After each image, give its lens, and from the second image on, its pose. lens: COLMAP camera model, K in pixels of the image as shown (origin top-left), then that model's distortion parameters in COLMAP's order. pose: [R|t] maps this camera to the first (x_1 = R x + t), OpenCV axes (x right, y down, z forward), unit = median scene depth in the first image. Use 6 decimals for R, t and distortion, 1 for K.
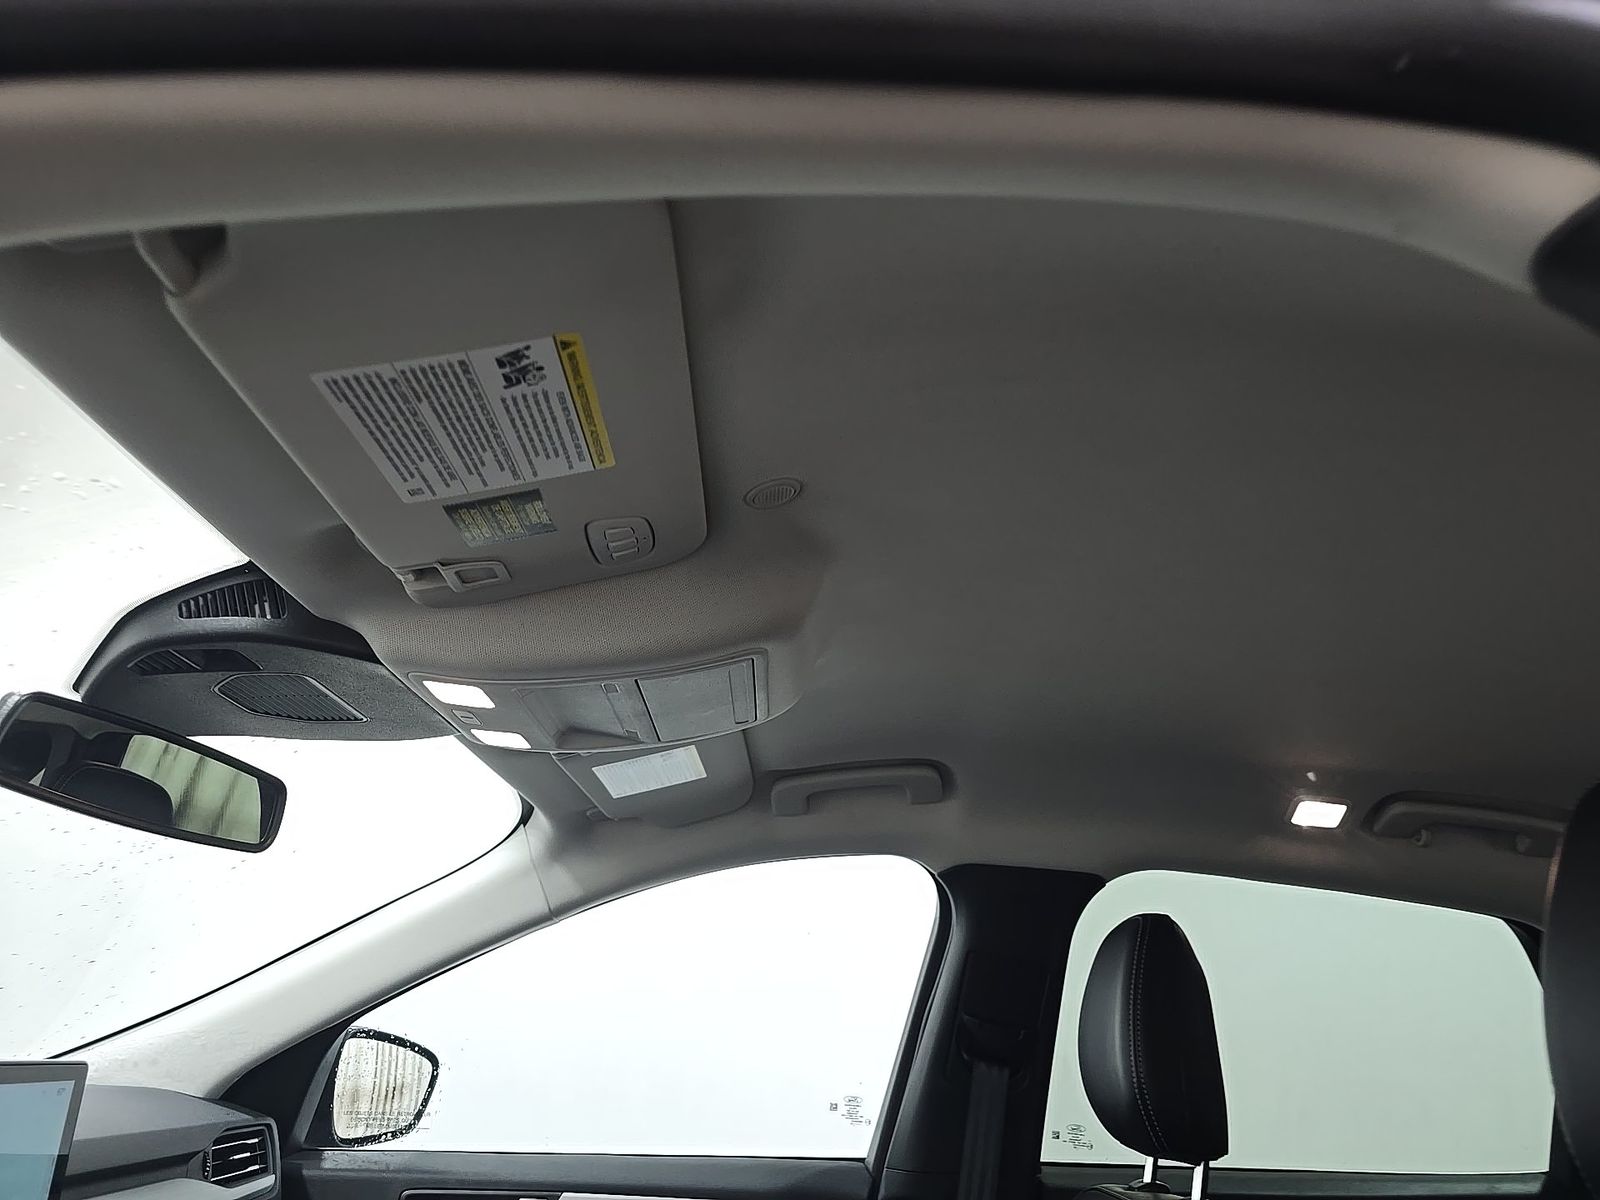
lens RADIAL K [[1076.5, 0, 806.3], [0, 1076.5, 621.1], [0, 0, 1]] dist [0.046777, -0.042764]
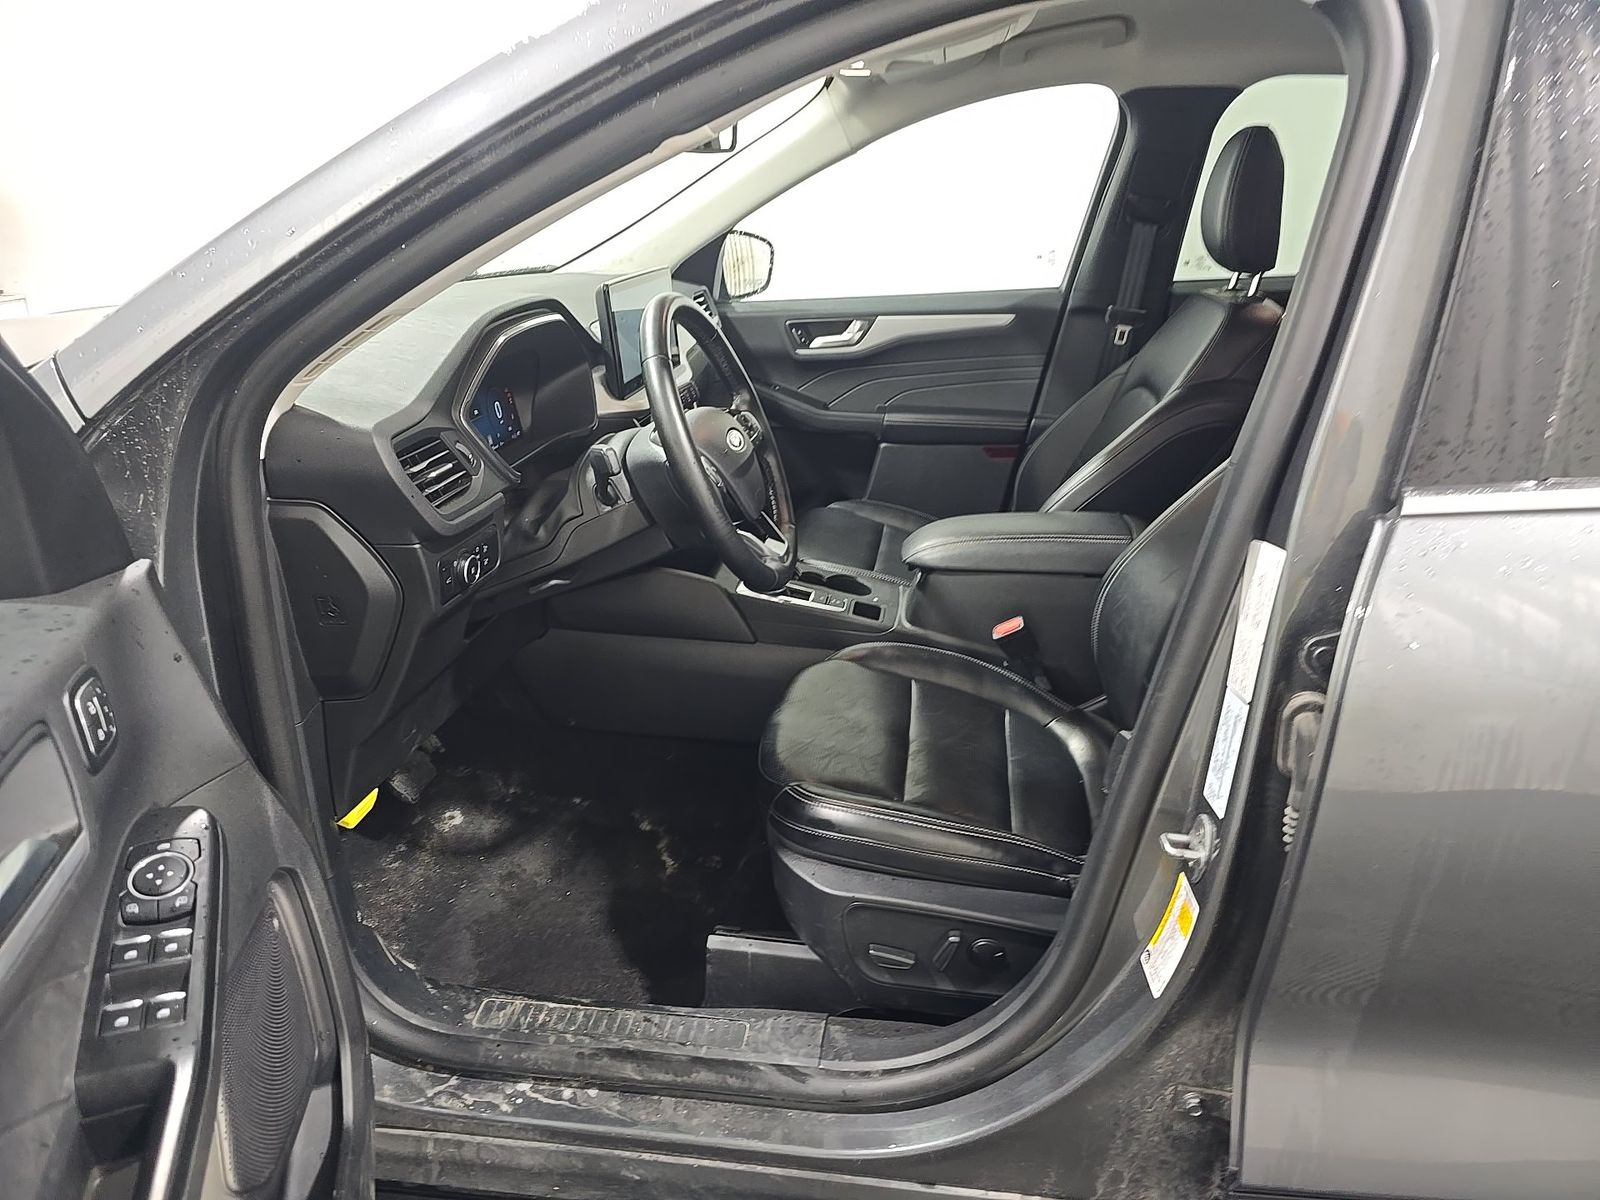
lens RADIAL K [[1076.5, 0, 806.3], [0, 1076.5, 621.1], [0, 0, 1]] dist [0.046777, -0.042764]
pose [[0.984120, -0.011391, -0.177139, -0.038035], [0.129316, 0.729619, 0.671516, -0.281354], [0.121595, -0.683759, 0.719506, -0.562603]]
